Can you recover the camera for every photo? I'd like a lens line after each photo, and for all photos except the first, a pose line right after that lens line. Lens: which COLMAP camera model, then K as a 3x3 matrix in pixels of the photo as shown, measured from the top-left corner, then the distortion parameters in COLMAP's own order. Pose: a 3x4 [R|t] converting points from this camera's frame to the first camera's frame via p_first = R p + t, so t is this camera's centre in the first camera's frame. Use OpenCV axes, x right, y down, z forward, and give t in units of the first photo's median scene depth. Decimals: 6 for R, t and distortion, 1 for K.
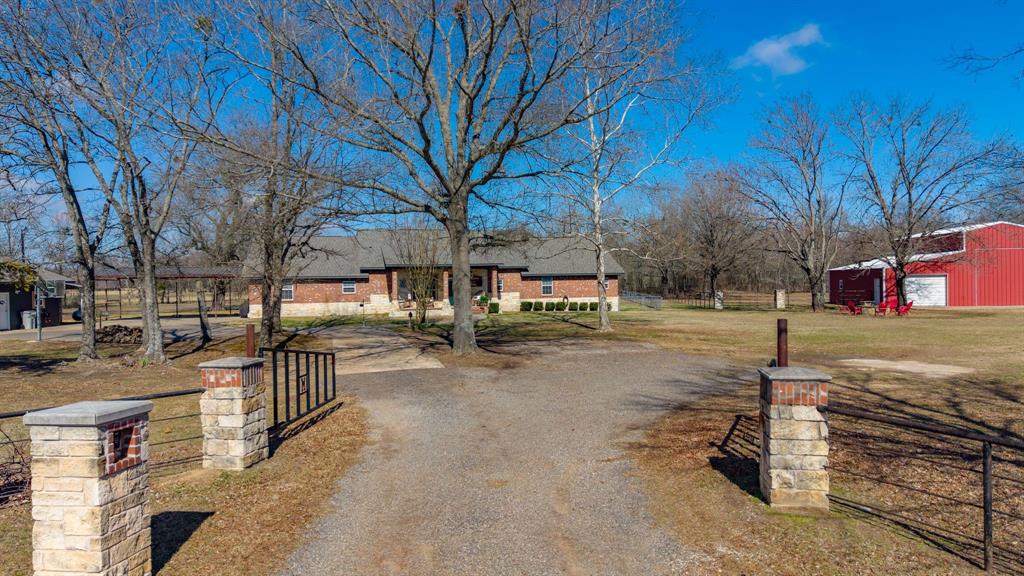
lens RADIAL K [[638.7, 0, 517.7], [0, 638.7, 291.4], [0, 0, 1]] dist [-0.010313, -0.001220]
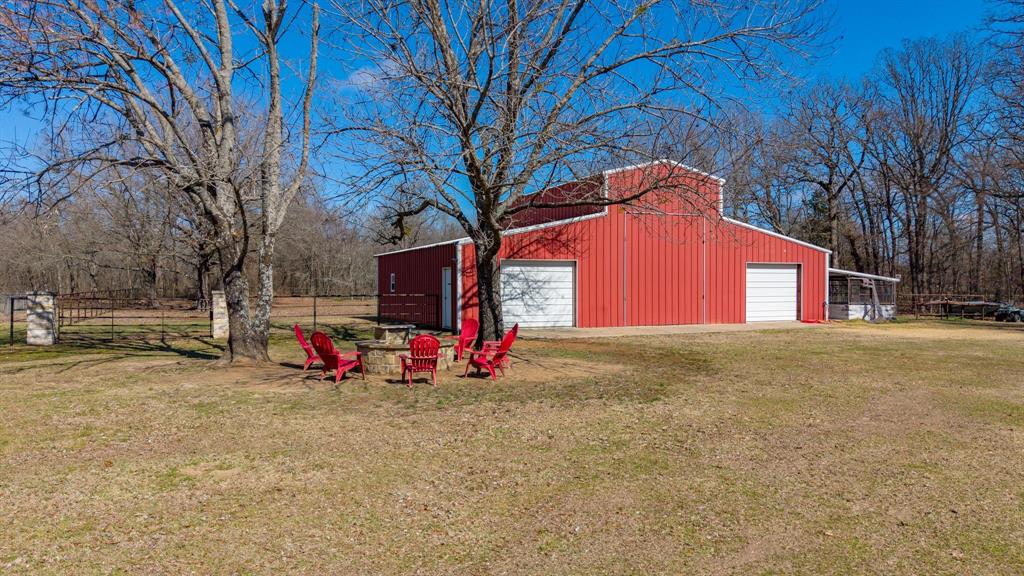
lens RADIAL K [[638.7, 0, 512.2], [0, 638.7, 292.0], [0, 0, 1]] dist [-0.010313, -0.001220]
pose [[0.846396, 0.008971, 0.532478, 0.377980], [-0.004605, 0.999944, -0.009527, 0.001296], [-0.532534, 0.005611, 0.846390, 0.616738]]
